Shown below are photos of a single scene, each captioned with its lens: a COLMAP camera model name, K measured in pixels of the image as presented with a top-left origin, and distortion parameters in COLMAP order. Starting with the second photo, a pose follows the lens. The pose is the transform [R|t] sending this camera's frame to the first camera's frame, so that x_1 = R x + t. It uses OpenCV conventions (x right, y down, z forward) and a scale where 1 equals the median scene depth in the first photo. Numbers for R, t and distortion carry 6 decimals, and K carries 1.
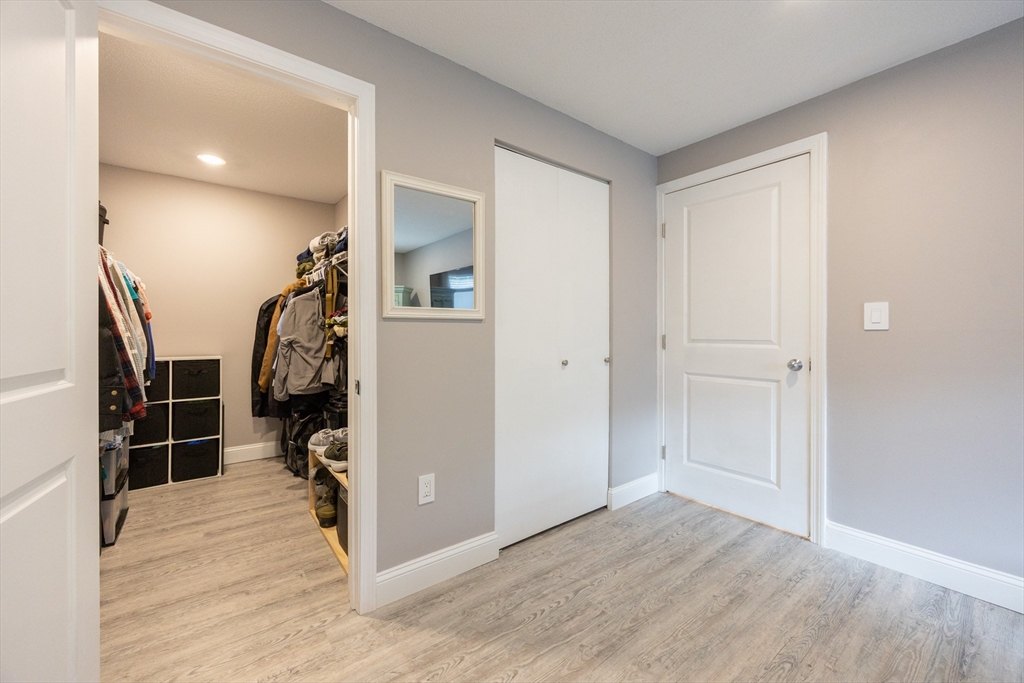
lens RADIAL K [[397.0, 0, 502.4], [0, 397.0, 331.9], [0, 0, 1]] dist [0.000323, 0.000375]
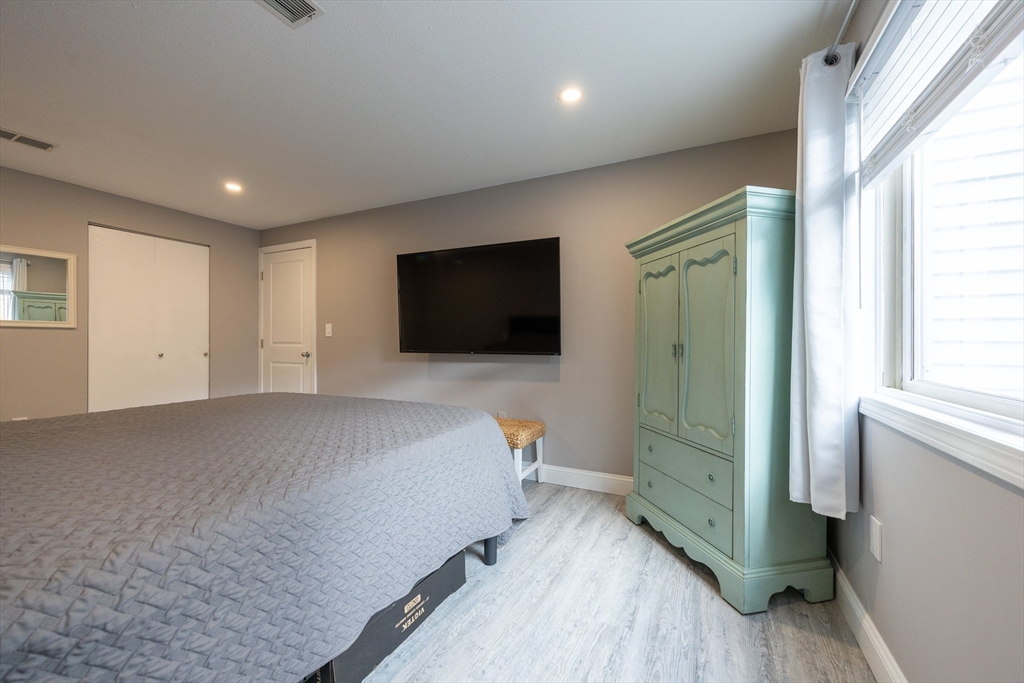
lens RADIAL K [[397.0, 0, 506.2], [0, 397.0, 340.7], [0, 0, 1]] dist [0.000323, 0.000375]
pose [[0.899086, 0.004770, 0.437746, 0.747355], [-0.003836, 0.999988, -0.003018, 0.017406], [-0.437755, 0.001034, 0.899094, -1.156889]]
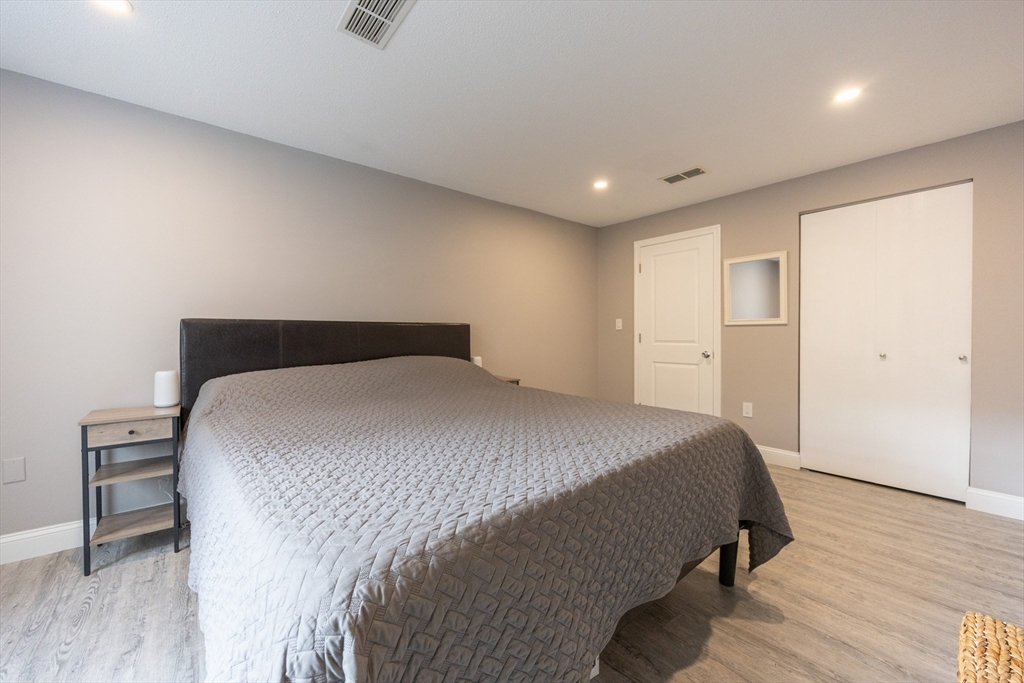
lens RADIAL K [[397.0, 0, 514.3], [0, 397.0, 341.0], [0, 0, 1]] dist [0.000323, 0.000375]
pose [[0.048941, 0.020127, -0.998599, 1.379186], [0.002099, 0.999793, 0.020254, 0.002564], [0.998799, -0.003088, 0.048888, -0.220977]]
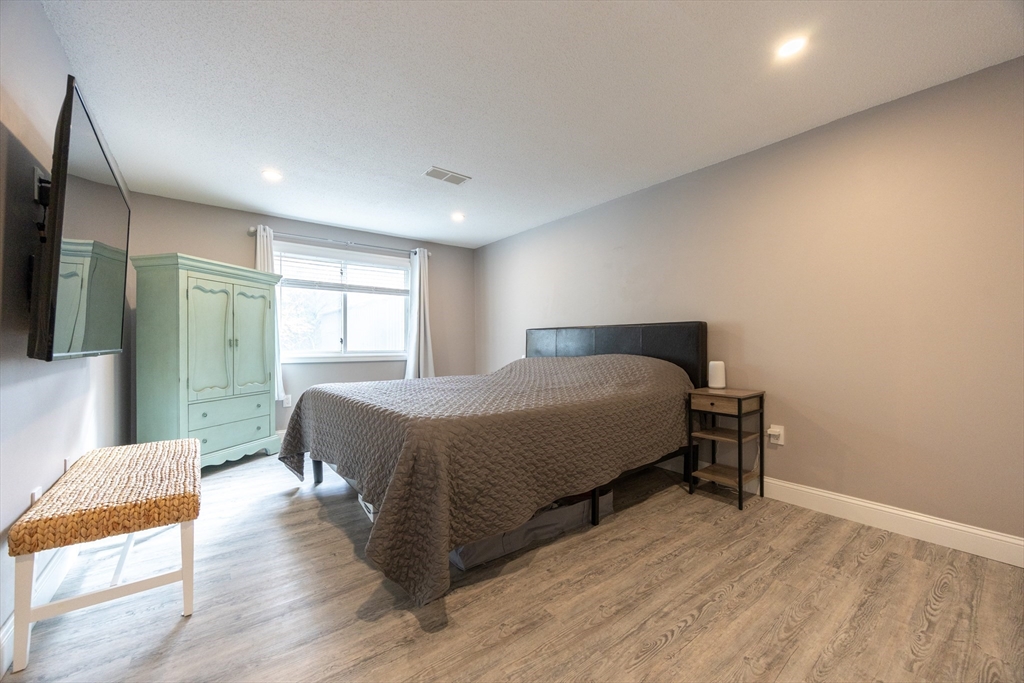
lens RADIAL K [[397.0, 0, 510.9], [0, 397.0, 342.1], [0, 0, 1]] dist [0.000323, 0.000375]
pose [[-0.999926, 0.002988, -0.011799, 0.461813], [0.003020, 0.999992, -0.002693, 0.038268], [0.011791, -0.002728, -0.999927, 0.966969]]
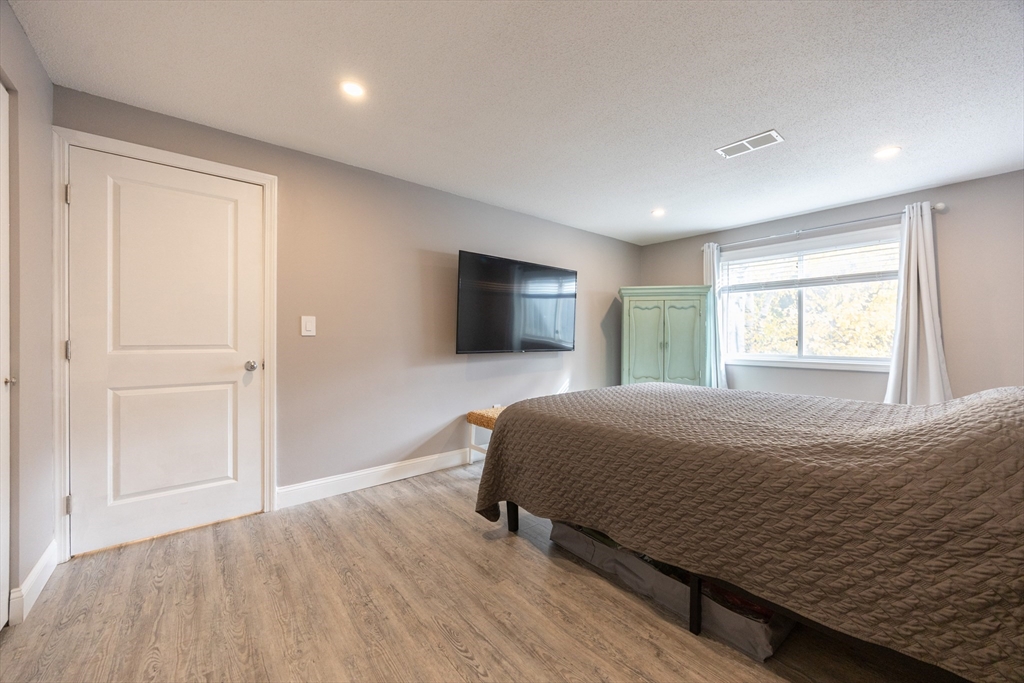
lens RADIAL K [[397.0, 0, 513.5], [0, 397.0, 340.0], [0, 0, 1]] dist [0.000323, 0.000375]
pose [[-0.041779, -0.000839, 0.999127, -0.427510], [-0.000745, 0.999999, 0.000809, 0.006996], [-0.999127, -0.000710, -0.041779, 0.287149]]
